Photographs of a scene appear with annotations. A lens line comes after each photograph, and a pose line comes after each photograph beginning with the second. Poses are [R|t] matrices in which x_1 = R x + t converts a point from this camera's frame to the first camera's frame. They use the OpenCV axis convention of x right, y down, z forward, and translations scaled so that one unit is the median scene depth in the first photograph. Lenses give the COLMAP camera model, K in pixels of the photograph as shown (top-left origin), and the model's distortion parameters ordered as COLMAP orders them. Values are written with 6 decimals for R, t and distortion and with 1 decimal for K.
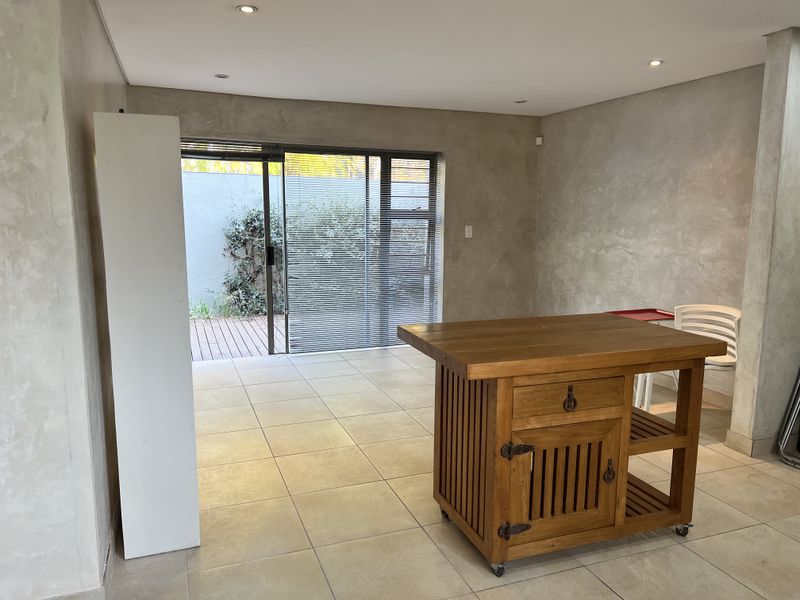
lens RADIAL K [[602.9, 0, 401.5], [0, 602.9, 297.9], [0, 0, 1]] dist [0.090051, -0.110695]
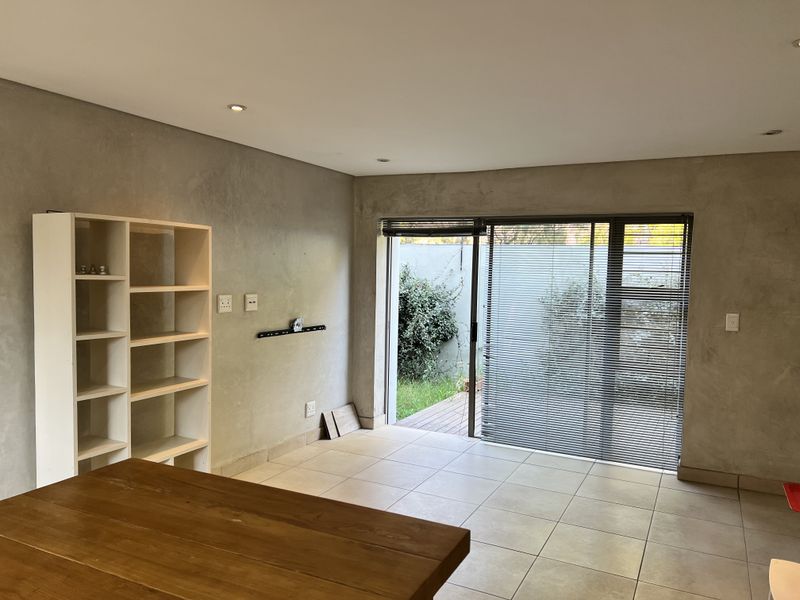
lens RADIAL K [[602.9, 0, 401.5], [0, 602.9, 297.9], [0, 0, 1]] dist [0.090051, -0.110695]
pose [[0.671486, 0.043078, -0.739764, 0.391942], [-0.122715, 0.990989, -0.053682, -0.055503], [0.730785, 0.126827, 0.670722, 0.261805]]
